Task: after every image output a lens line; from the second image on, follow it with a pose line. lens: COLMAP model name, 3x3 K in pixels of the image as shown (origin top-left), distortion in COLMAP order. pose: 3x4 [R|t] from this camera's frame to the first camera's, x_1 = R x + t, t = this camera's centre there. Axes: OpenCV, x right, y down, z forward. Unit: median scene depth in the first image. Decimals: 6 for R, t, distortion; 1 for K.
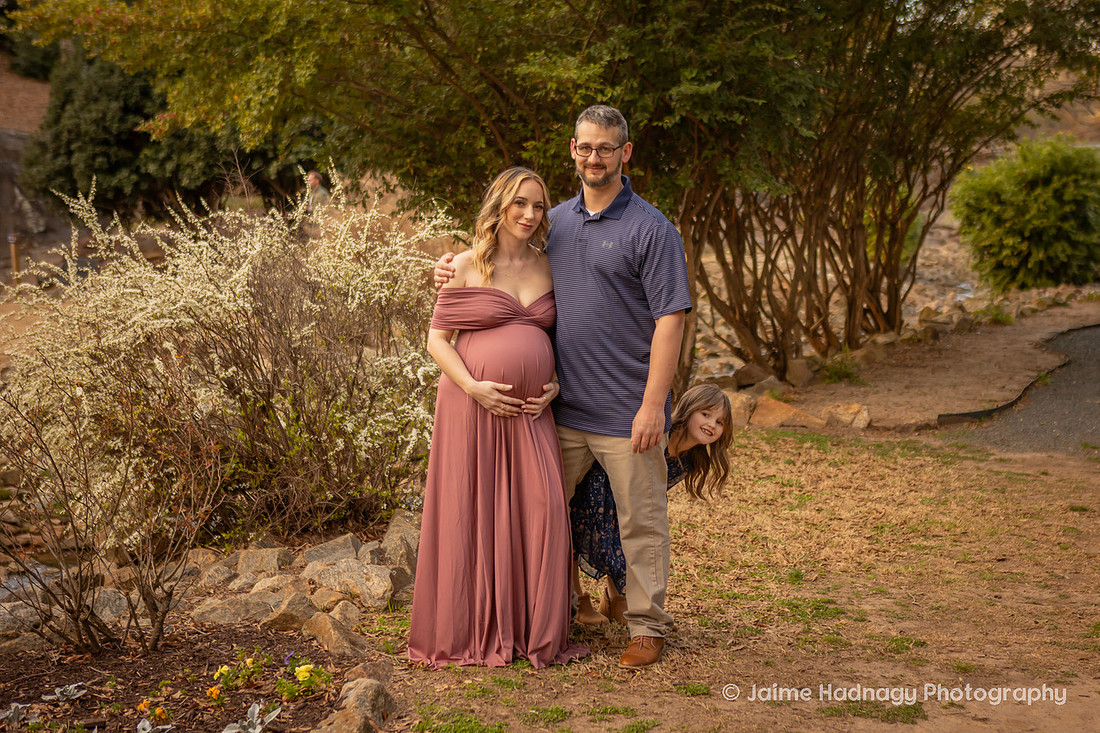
lens RADIAL K [[1617.8, 0, 550.0], [0, 1617.8, 366.5], [0, 0, 1]] dist [-0.110309, 0.030033]
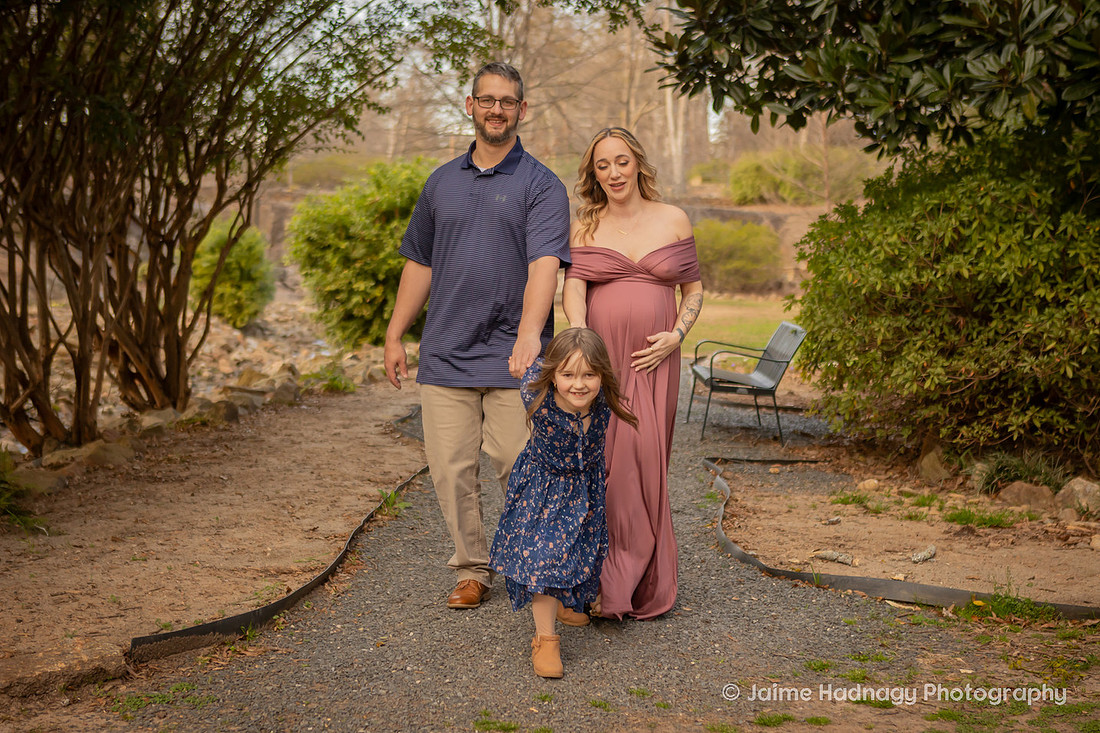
lens RADIAL K [[1520.6, 0, 550.0], [0, 1520.6, 366.5], [0, 0, 1]] dist [0.154273, 0.017733]
pose [[0.924375, -0.004650, 0.381457, 0.082060], [0.018420, 0.999303, -0.032457, -0.010721], [-0.381041, 0.037029, 0.923816, 0.256001]]
